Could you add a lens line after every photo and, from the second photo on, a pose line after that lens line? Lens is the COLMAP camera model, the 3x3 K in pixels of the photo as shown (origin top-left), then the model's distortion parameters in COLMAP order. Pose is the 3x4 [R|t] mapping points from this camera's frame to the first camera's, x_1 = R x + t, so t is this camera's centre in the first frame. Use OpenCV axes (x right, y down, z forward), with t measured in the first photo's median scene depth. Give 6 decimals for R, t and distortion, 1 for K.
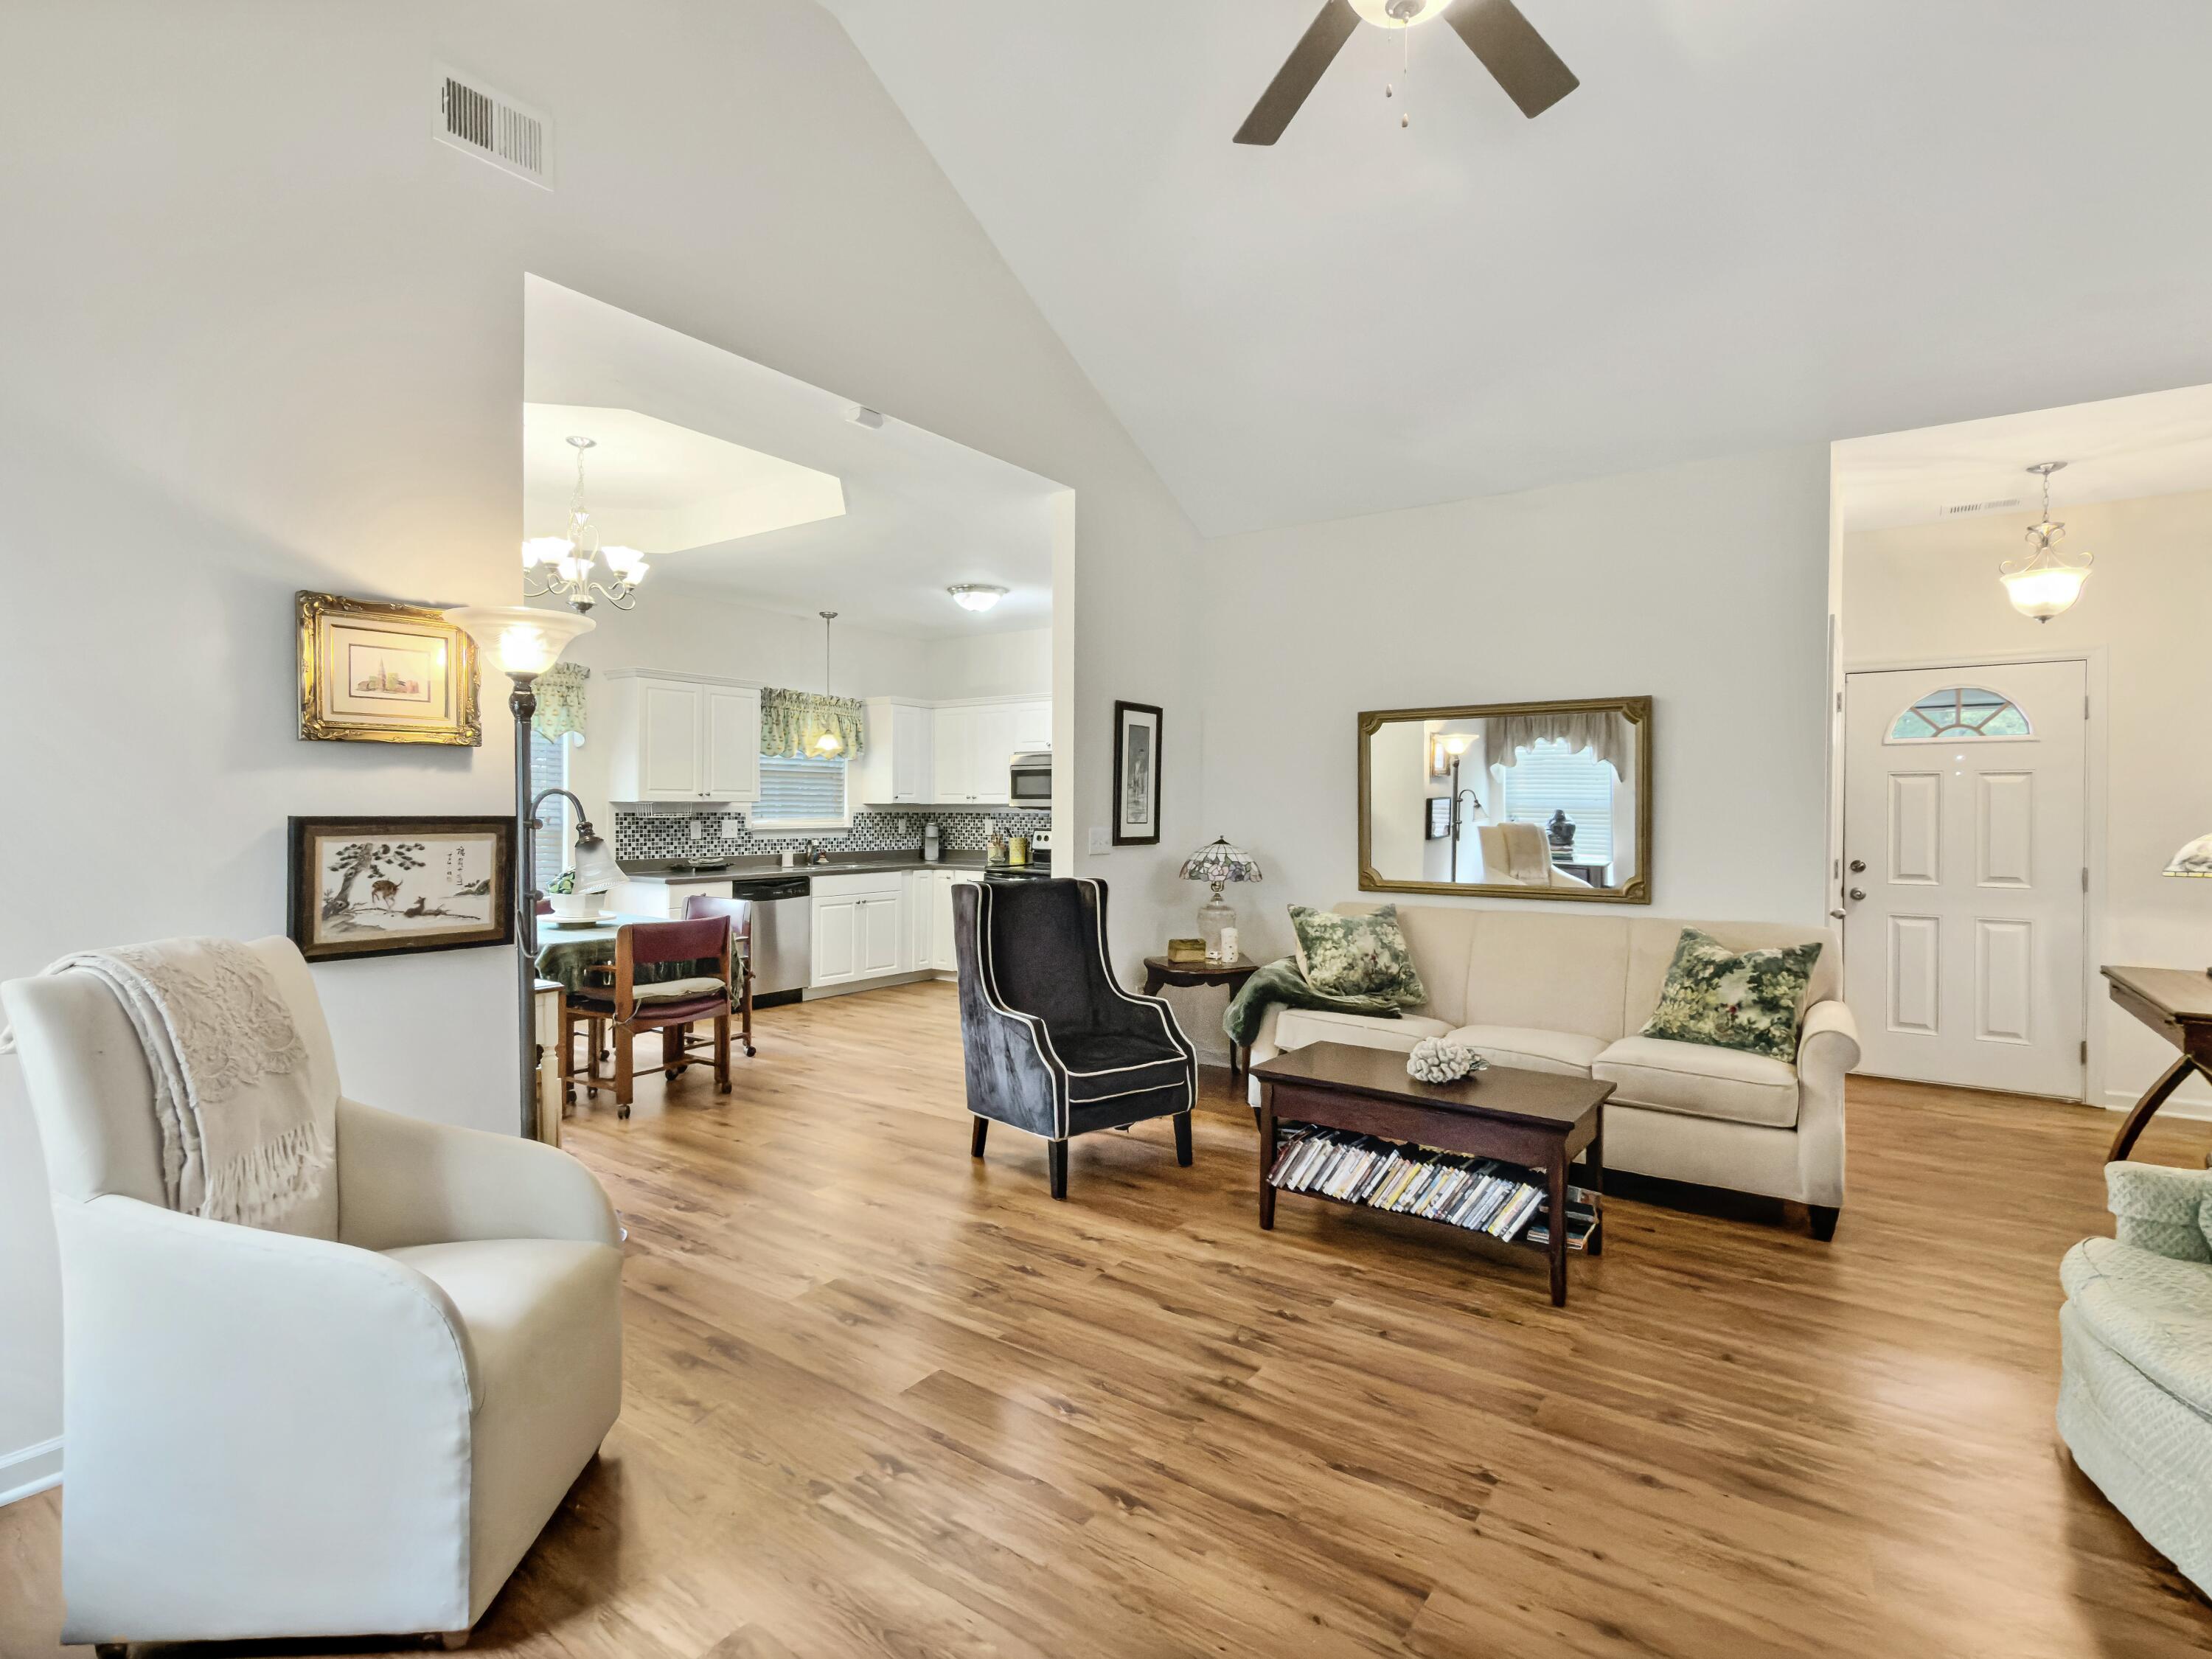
lens RADIAL K [[1083.7, 0, 1095.6], [0, 1083.7, 817.2], [0, 0, 1]] dist [0.001240, 0.000284]
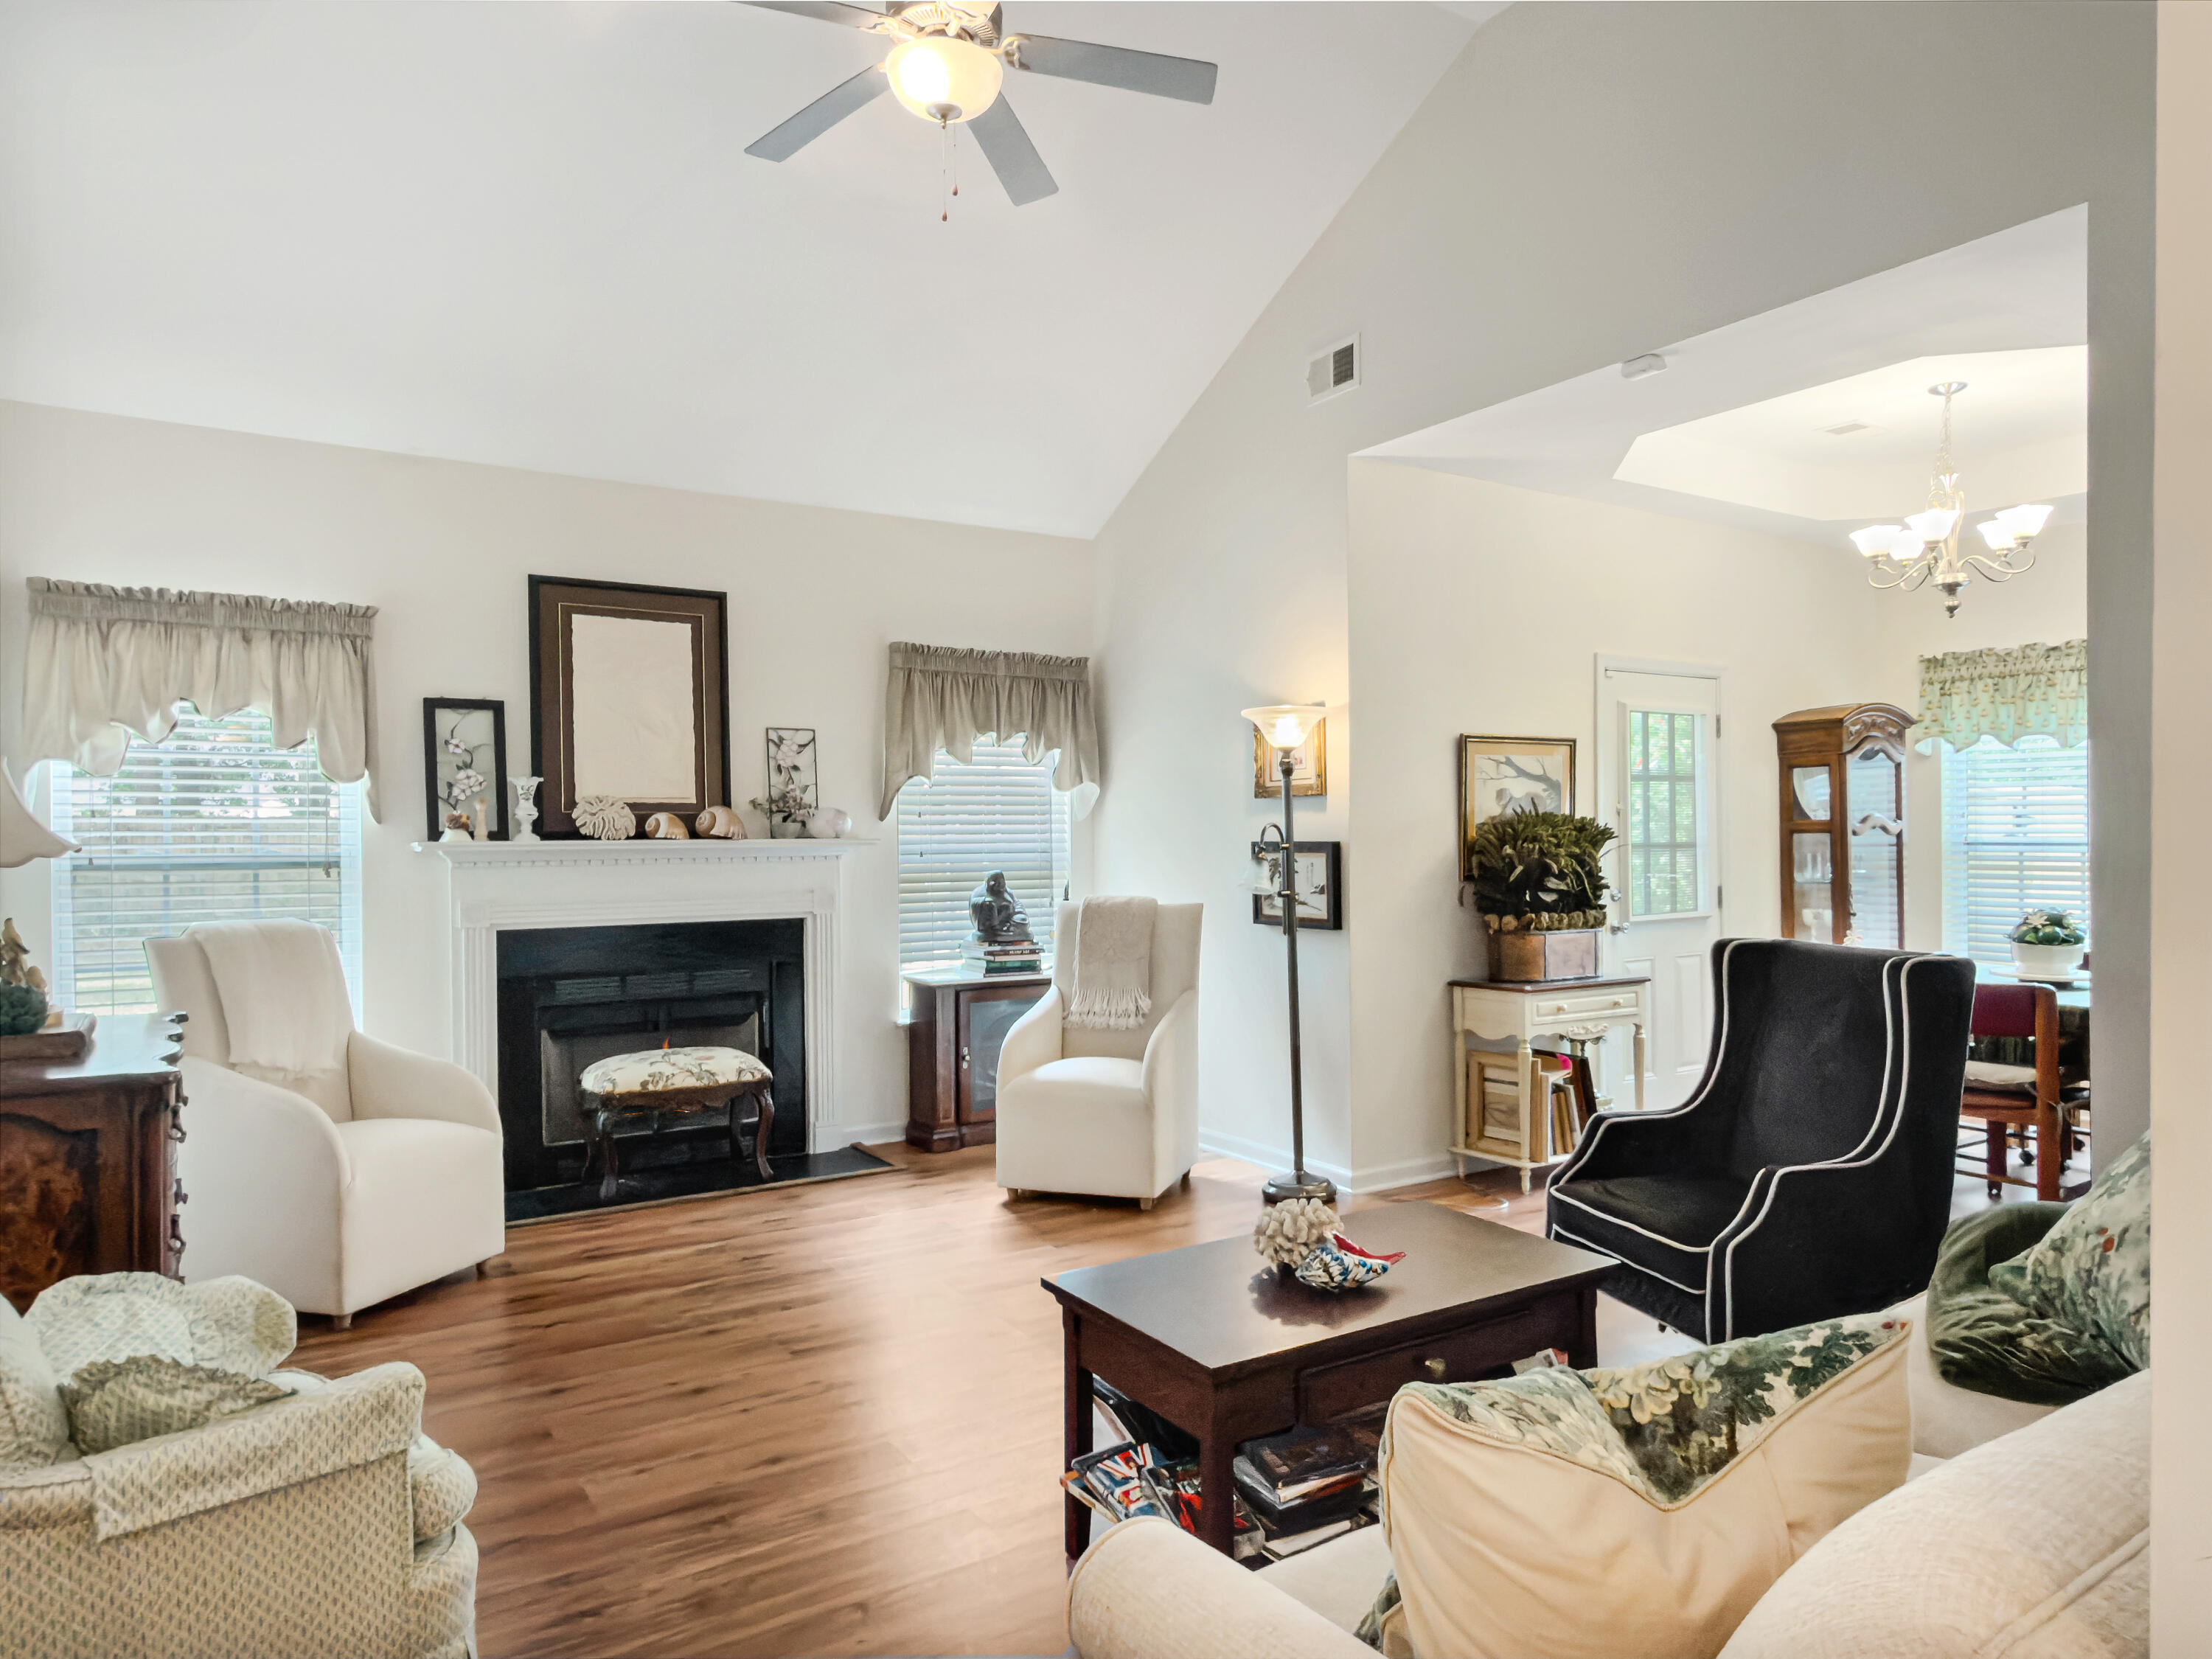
lens RADIAL K [[1405.0, 0, 1131.3], [0, 1405.0, 841.0], [0, 0, 1]] dist [0.024211, -0.005356]
pose [[-0.351448, 0.000406, -0.936207, 0.479288], [-0.003107, 0.999994, 0.001600, -0.001555], [0.936202, 0.003471, -0.351444, 0.514819]]
